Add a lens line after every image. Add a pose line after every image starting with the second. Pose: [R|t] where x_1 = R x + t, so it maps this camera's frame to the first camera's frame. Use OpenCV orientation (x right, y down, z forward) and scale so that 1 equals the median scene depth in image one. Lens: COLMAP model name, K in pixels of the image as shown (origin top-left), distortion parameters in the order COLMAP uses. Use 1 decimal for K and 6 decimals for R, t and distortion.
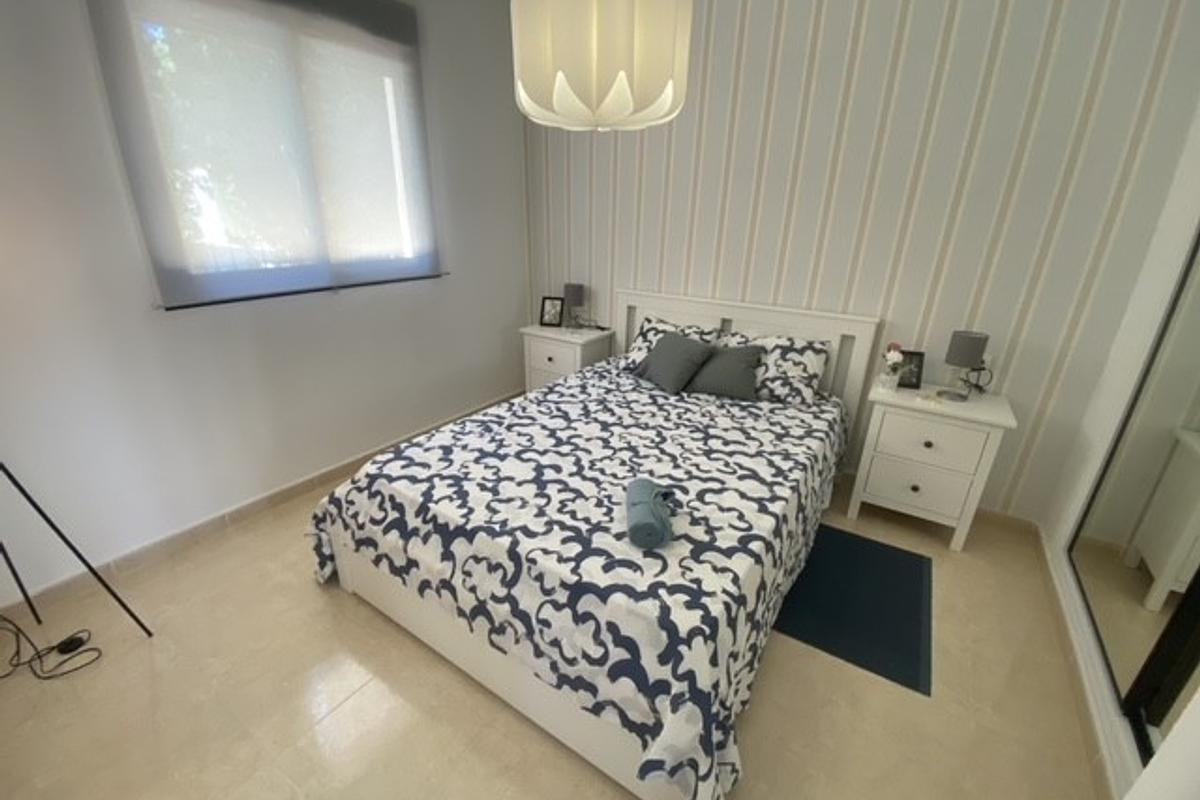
lens RADIAL K [[481.8, 0, 600.0], [0, 481.8, 400.0], [0, 0, 1]] dist [0.050801, -0.000023]
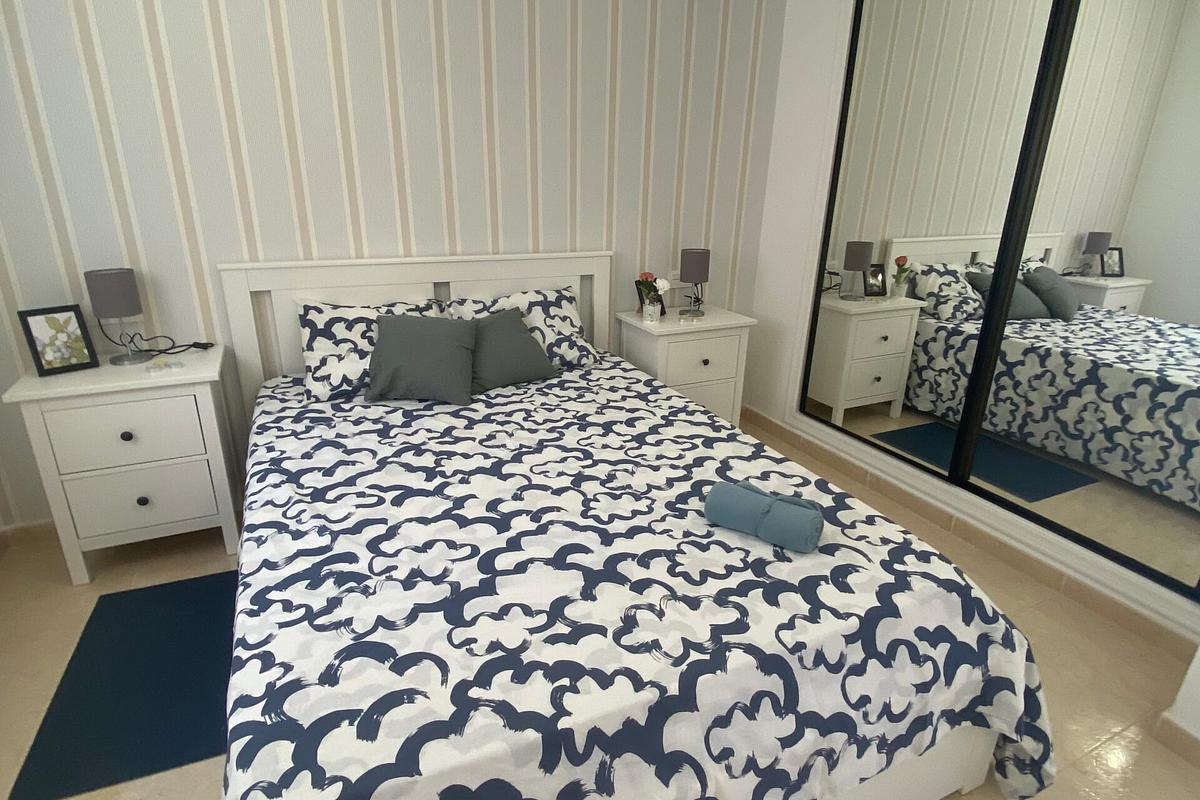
lens RADIAL K [[627.0, 0, 600.2], [0, 627.0, 420.6], [0, 0, 1]] dist [0.032229, -0.000707]
pose [[0.517962, -0.336594, 0.786396, -0.557993], [0.306142, 0.931378, 0.197008, -0.130483], [-0.798744, 0.138706, 0.585464, 0.452335]]
